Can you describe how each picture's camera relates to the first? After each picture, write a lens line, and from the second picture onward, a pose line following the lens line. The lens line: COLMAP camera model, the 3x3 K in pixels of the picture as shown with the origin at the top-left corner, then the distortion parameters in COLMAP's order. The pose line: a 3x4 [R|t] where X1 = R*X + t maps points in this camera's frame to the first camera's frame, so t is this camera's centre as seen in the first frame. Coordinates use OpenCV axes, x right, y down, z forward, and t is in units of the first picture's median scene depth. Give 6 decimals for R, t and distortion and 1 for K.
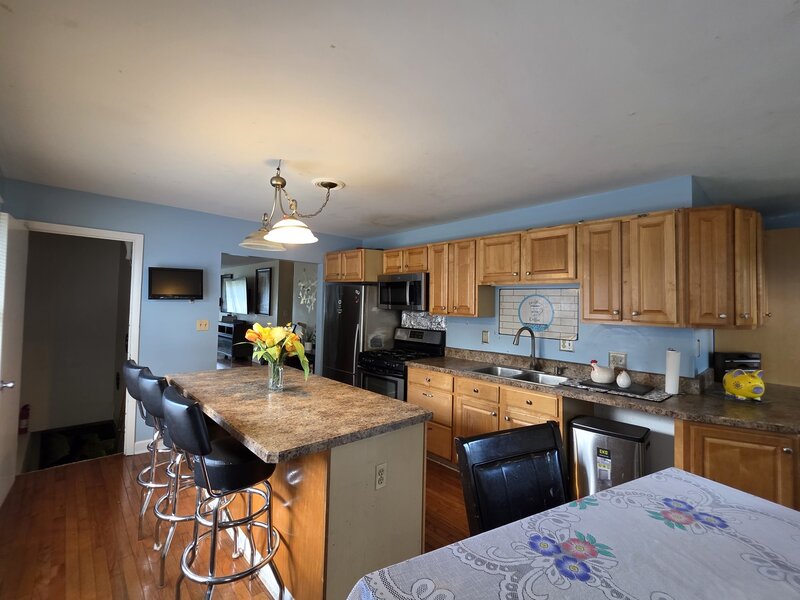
lens RADIAL K [[362.0, 0, 397.6], [0, 362.0, 288.9], [0, 0, 1]] dist [0.001365, 0.000808]
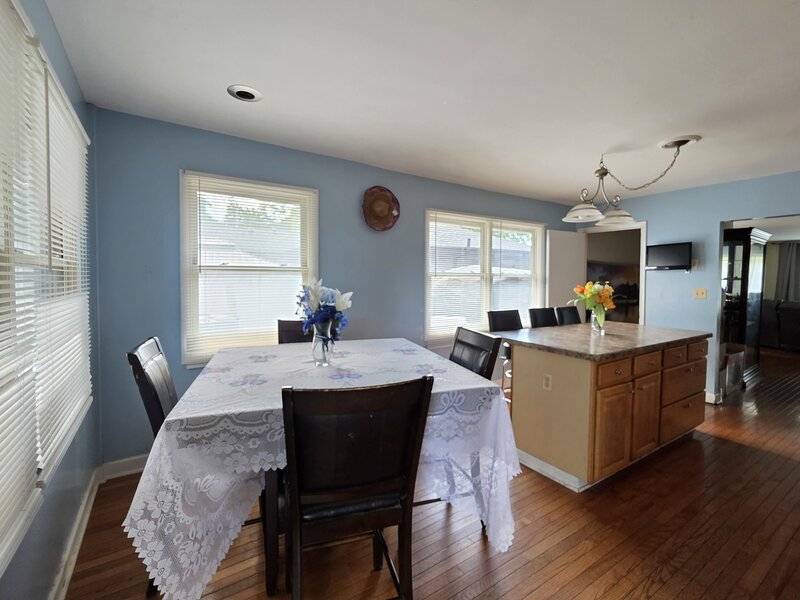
lens RADIAL K [[364.4, 0, 398.4], [0, 364.4, 289.1], [0, 0, 1]] dist [0.000367, 0.000889]
pose [[-0.159710, 0.009502, -0.987118, 0.896095], [0.028847, 0.999572, 0.004955, 0.075754], [0.986742, -0.027684, -0.159916, 0.401110]]
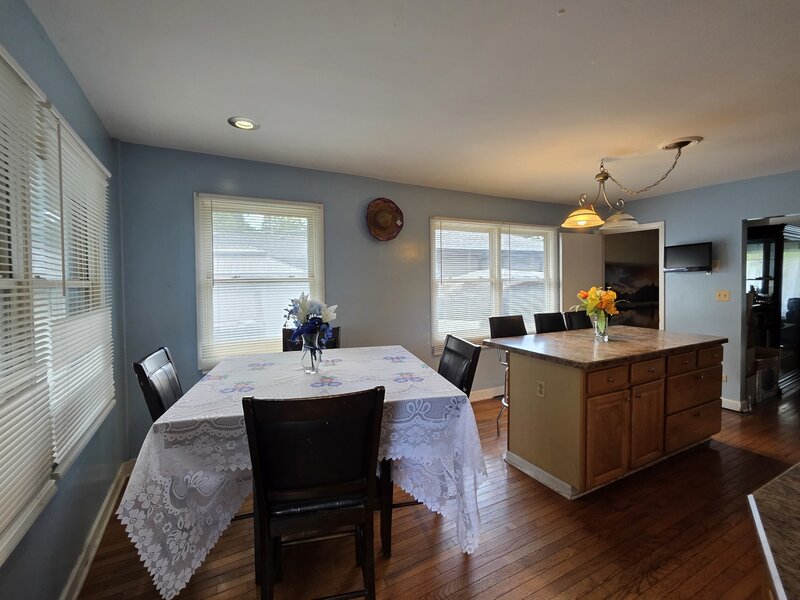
lens RADIAL K [[362.0, 0, 397.6], [0, 362.0, 288.9], [0, 0, 1]] dist [0.001365, 0.000808]
pose [[-0.246904, 0.007215, -0.969013, 0.910505], [0.045115, 0.998974, -0.004057, 0.059546], [0.967989, -0.044719, -0.246976, 0.499833]]
